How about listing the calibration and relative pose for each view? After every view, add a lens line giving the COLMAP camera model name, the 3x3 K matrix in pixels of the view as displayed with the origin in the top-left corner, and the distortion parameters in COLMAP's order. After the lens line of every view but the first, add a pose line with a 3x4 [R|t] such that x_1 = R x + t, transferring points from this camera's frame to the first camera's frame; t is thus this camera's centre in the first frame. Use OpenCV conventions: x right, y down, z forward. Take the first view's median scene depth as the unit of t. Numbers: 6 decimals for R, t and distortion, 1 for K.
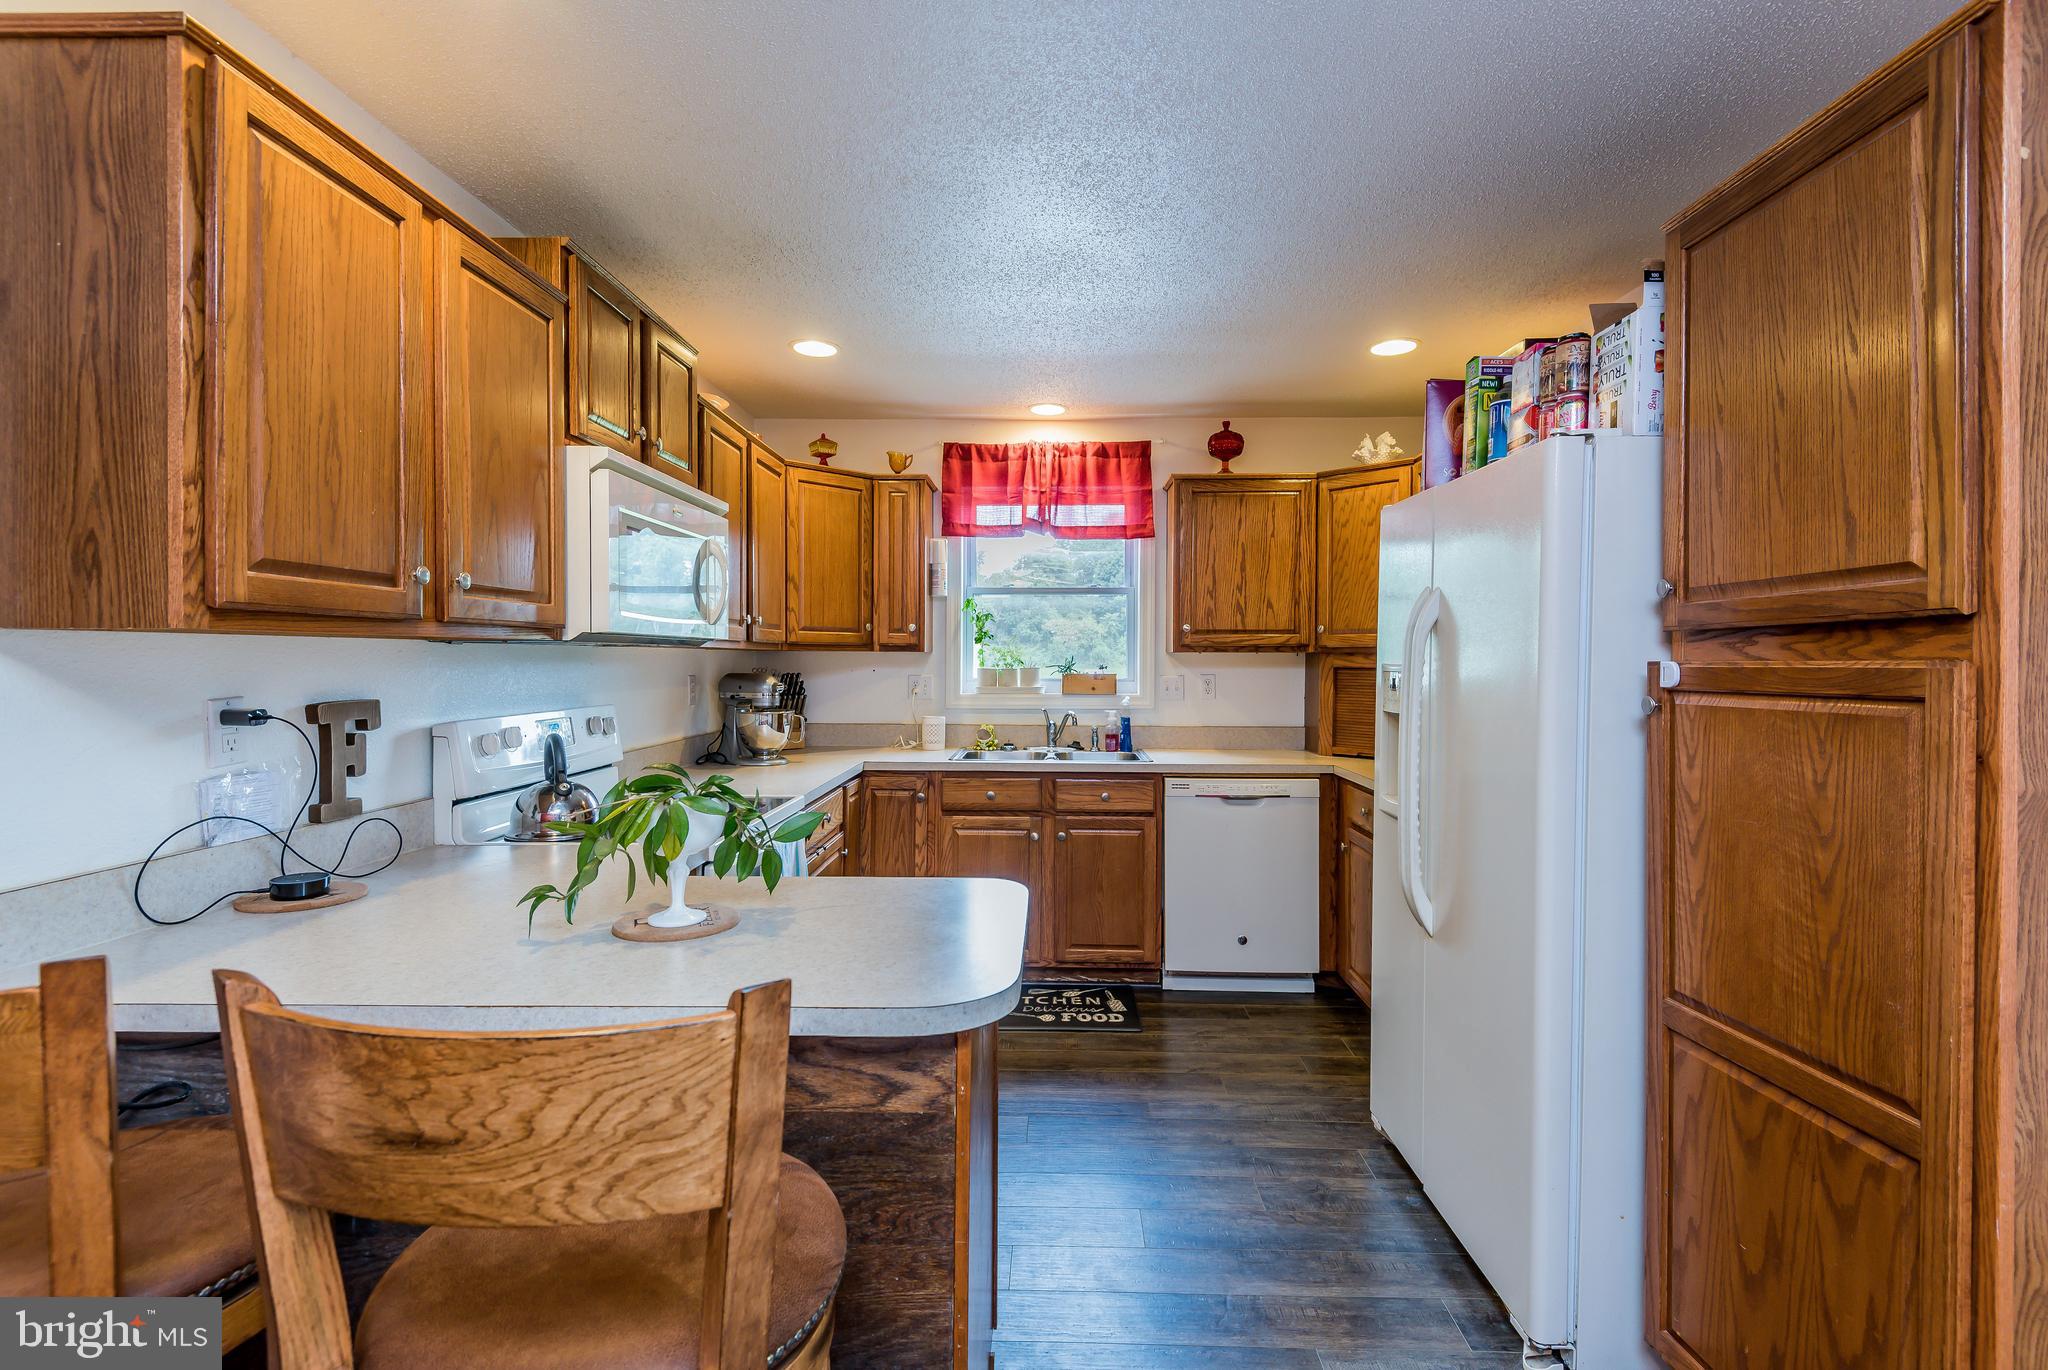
lens RADIAL K [[930.5, 0, 1035.5], [0, 930.5, 667.8], [0, 0, 1]] dist [0.018451, -0.006430]
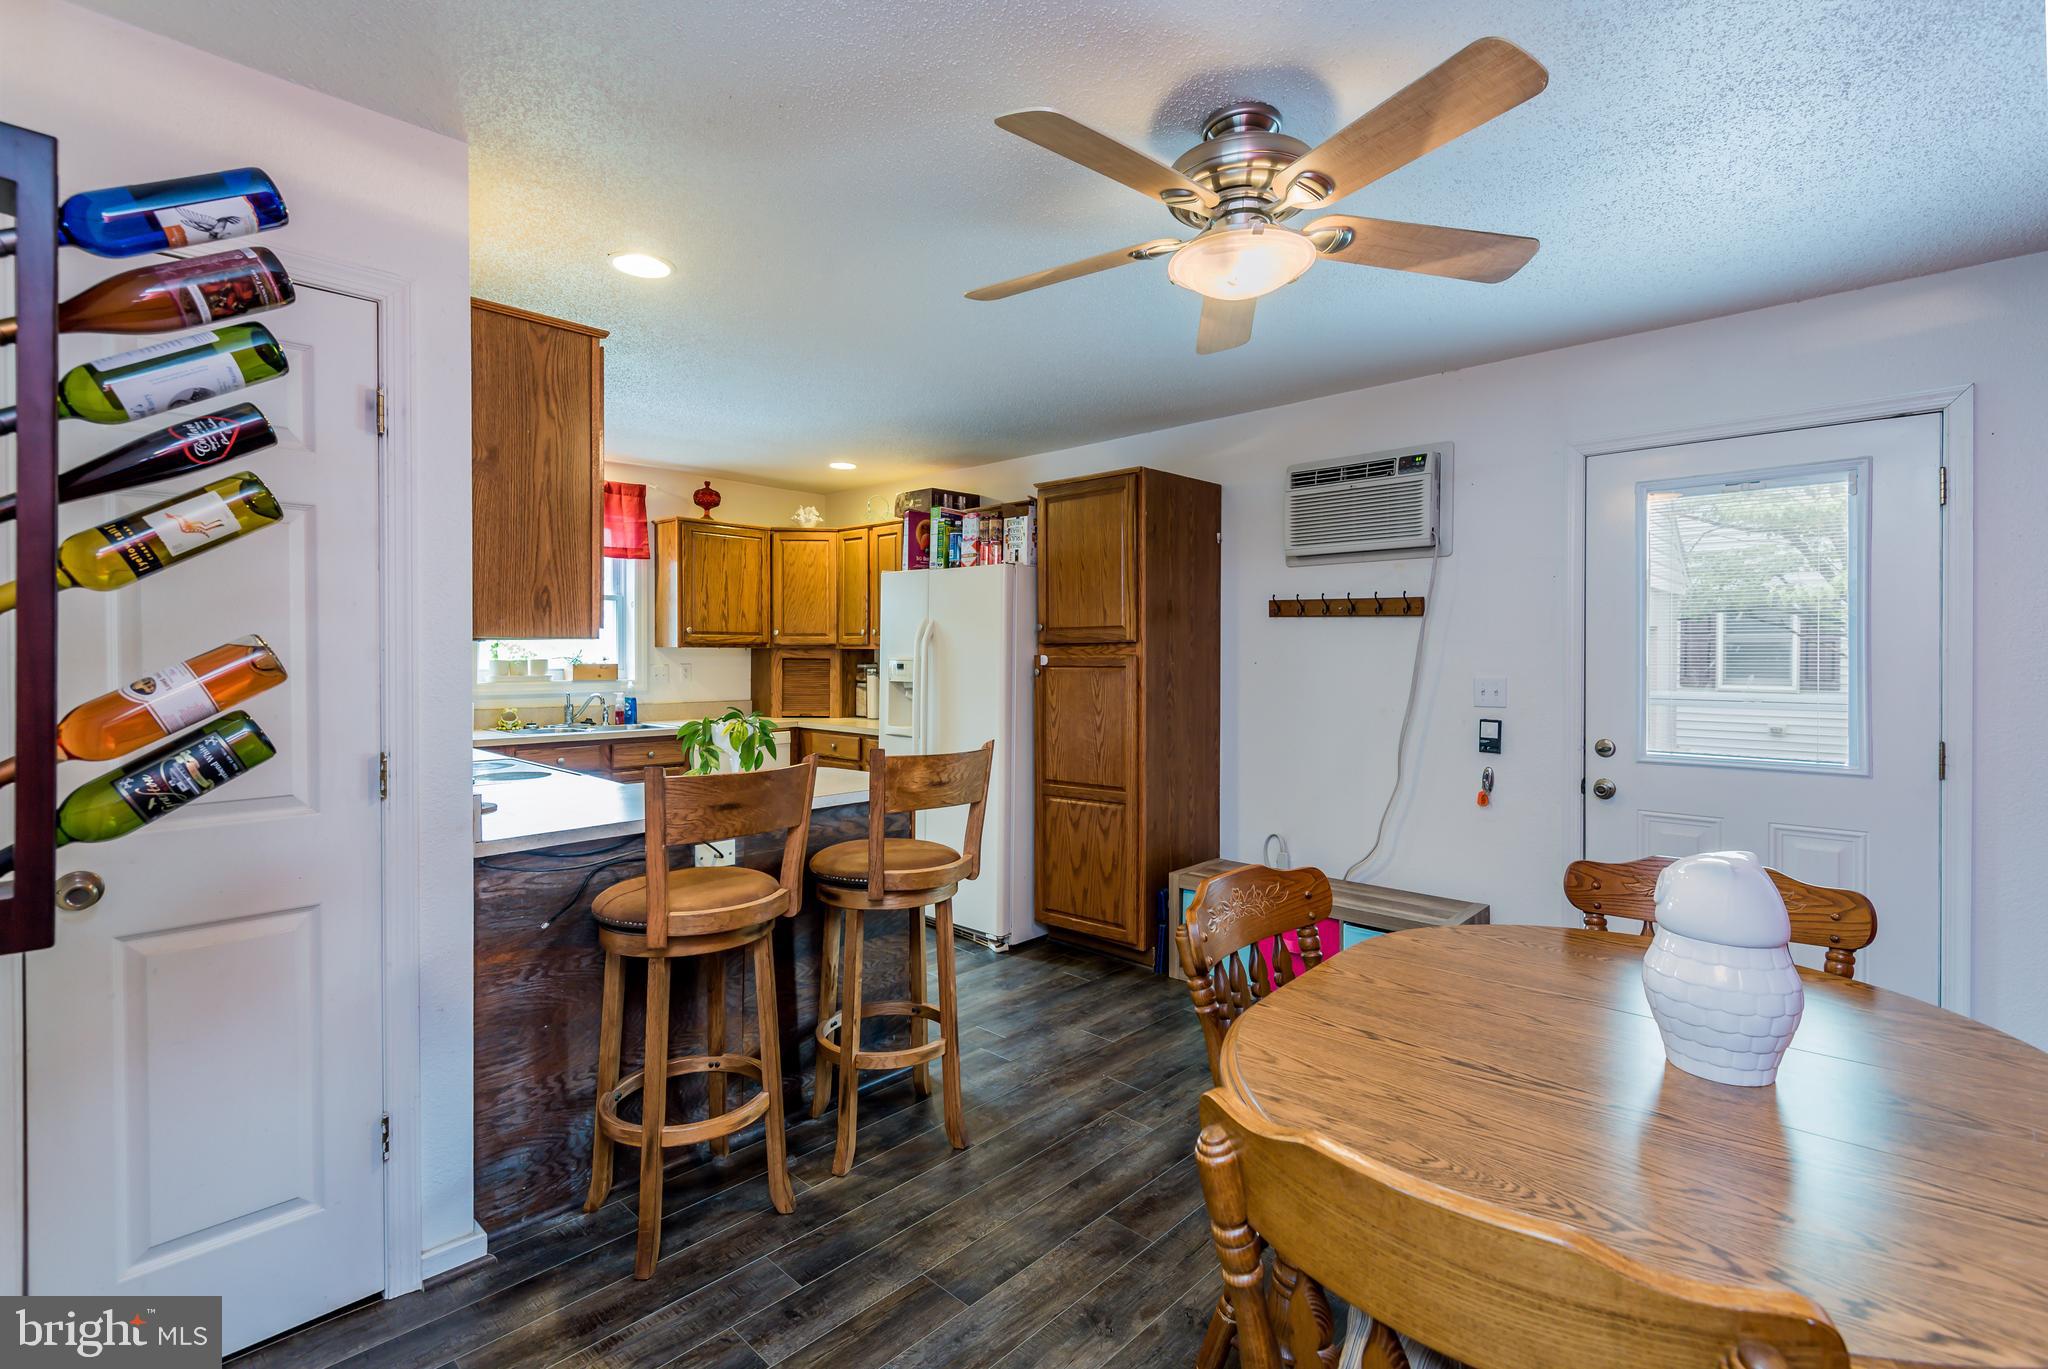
lens RADIAL K [[930.5, 0, 1008.3], [0, 930.5, 650.6], [0, 0, 1]] dist [0.018451, -0.006430]
pose [[0.684792, 0.003678, 0.728730, -0.558361], [0.003137, 0.999963, -0.007995, 0.000245], [-0.728732, 0.007761, 0.684755, -0.307567]]
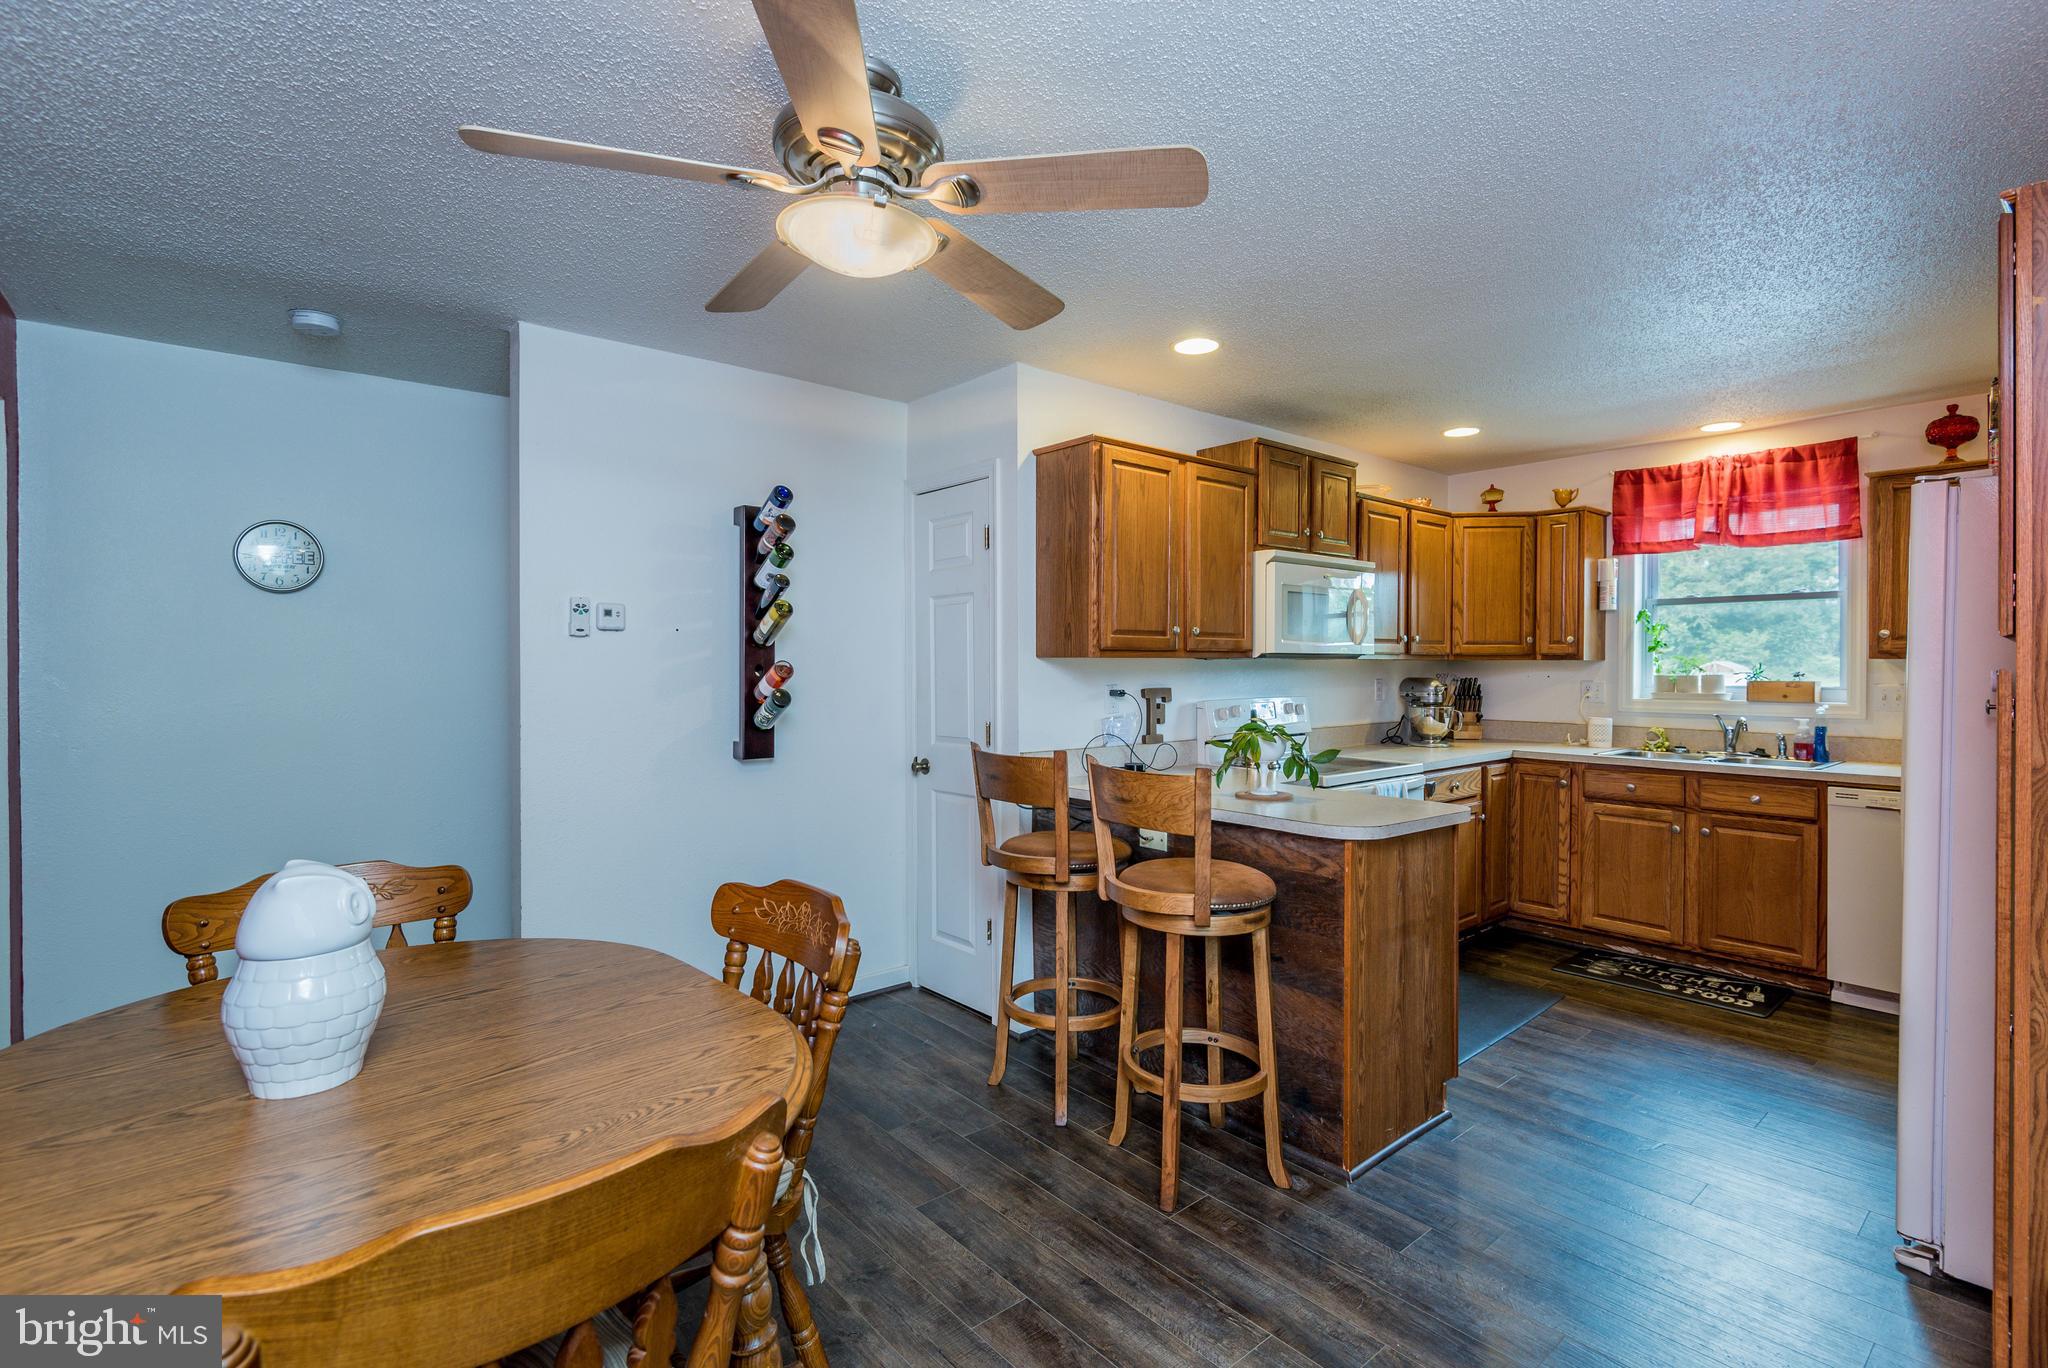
lens RADIAL K [[930.5, 0, 1047.6], [0, 930.5, 665.9], [0, 0, 1]] dist [0.018451, -0.006430]
pose [[0.671787, -0.003241, -0.740737, 0.322010], [-0.004454, 0.999955, -0.008414, 0.002239], [0.740731, 0.008952, 0.671743, -0.291393]]
